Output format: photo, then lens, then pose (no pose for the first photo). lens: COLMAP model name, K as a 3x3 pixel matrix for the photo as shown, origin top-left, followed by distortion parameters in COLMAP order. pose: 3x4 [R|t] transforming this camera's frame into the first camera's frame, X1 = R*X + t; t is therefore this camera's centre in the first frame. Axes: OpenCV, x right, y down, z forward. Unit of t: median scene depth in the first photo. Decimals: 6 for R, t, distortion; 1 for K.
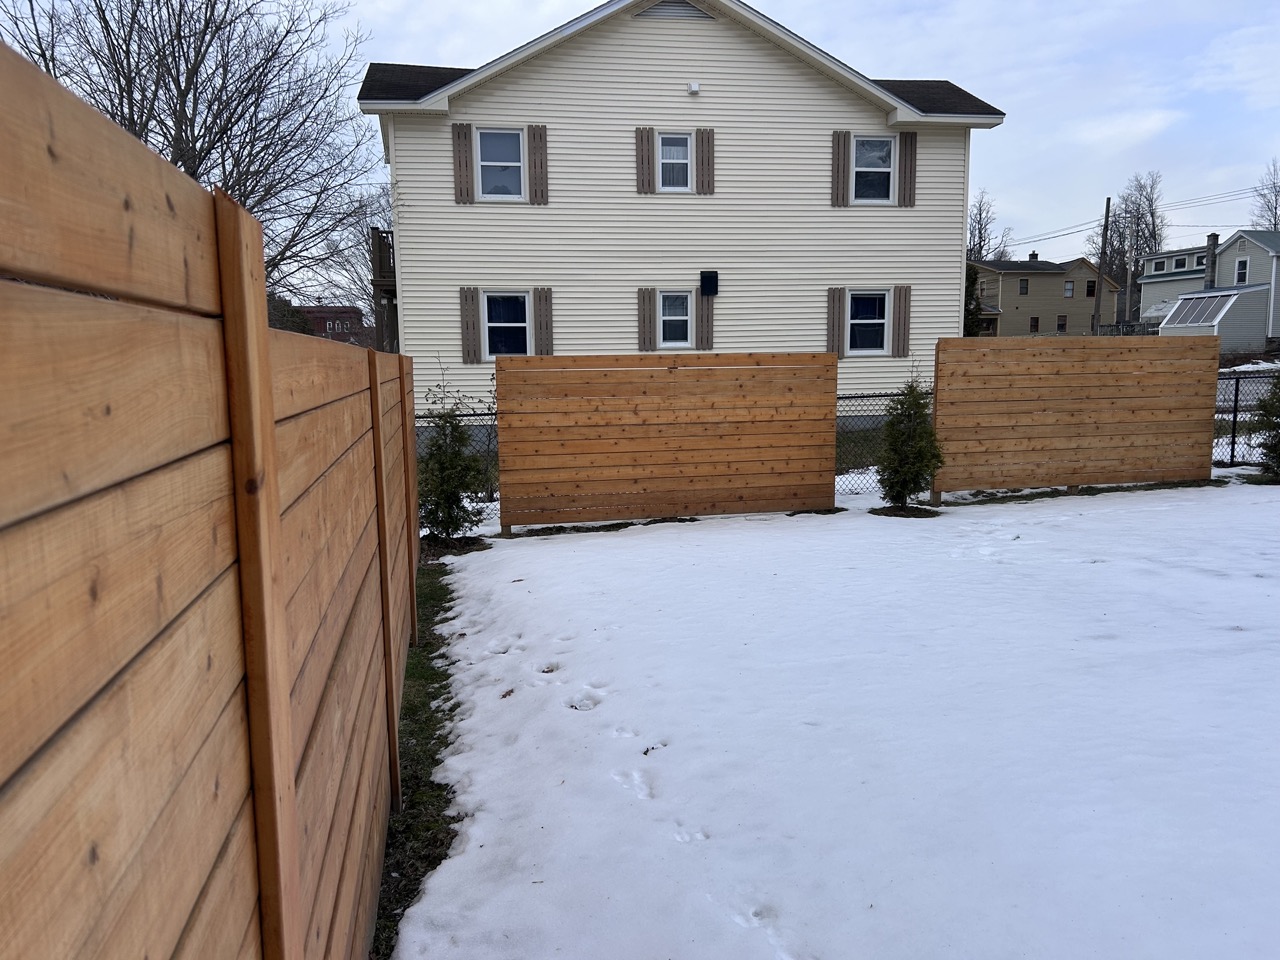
lens RADIAL K [[936.6, 0, 627.3], [0, 936.6, 484.2], [0, 0, 1]] dist [0.003366, -0.026028]
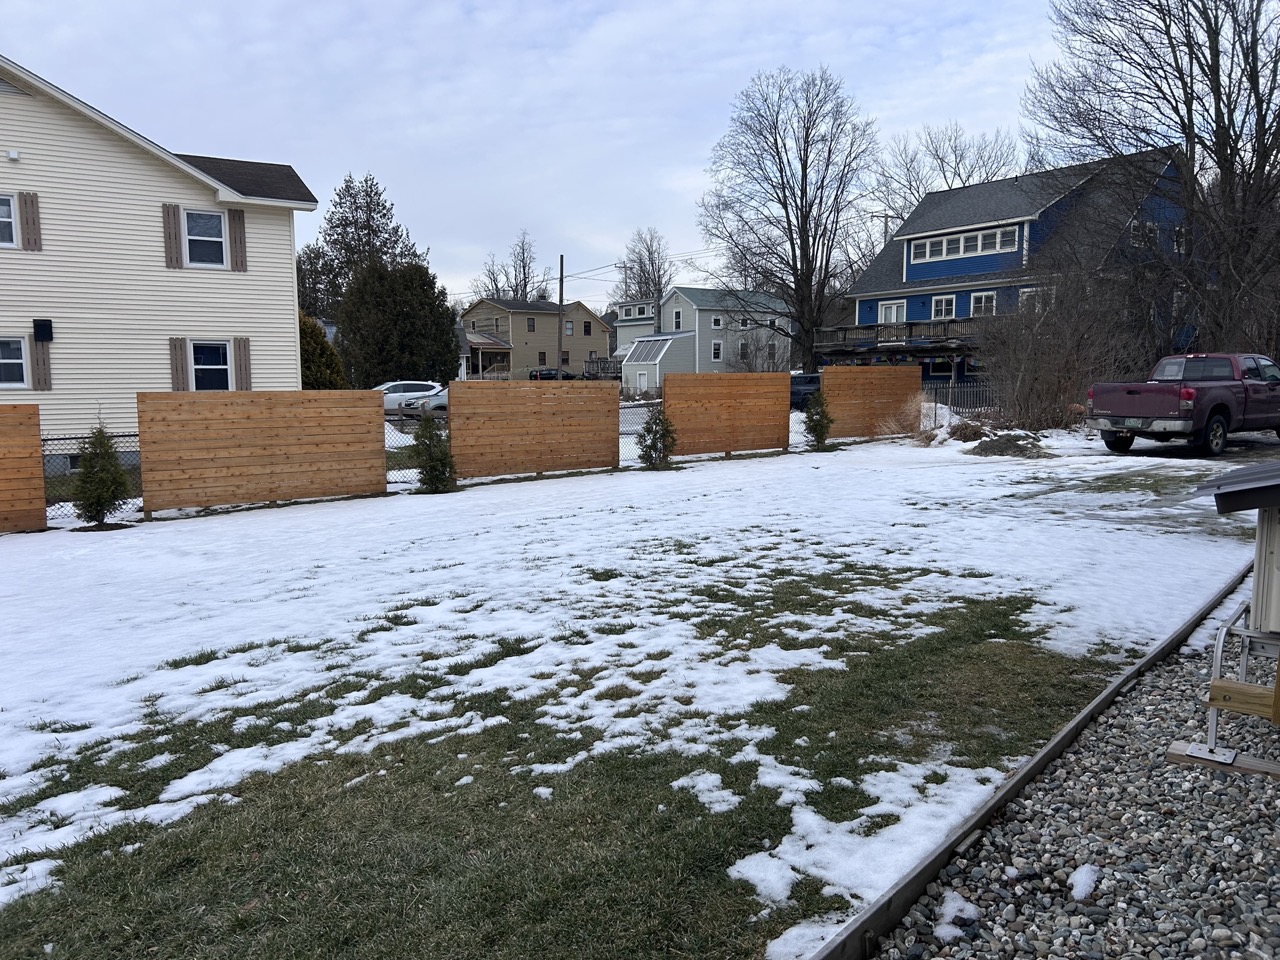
lens RADIAL K [[936.6, 0, 648.3], [0, 936.6, 475.9], [0, 0, 1]] dist [0.003366, -0.026028]
pose [[0.897003, -0.033312, 0.440766, 0.243674], [0.048648, 0.998539, -0.023536, 0.015201], [-0.439338, 0.042554, 0.897313, -0.289971]]
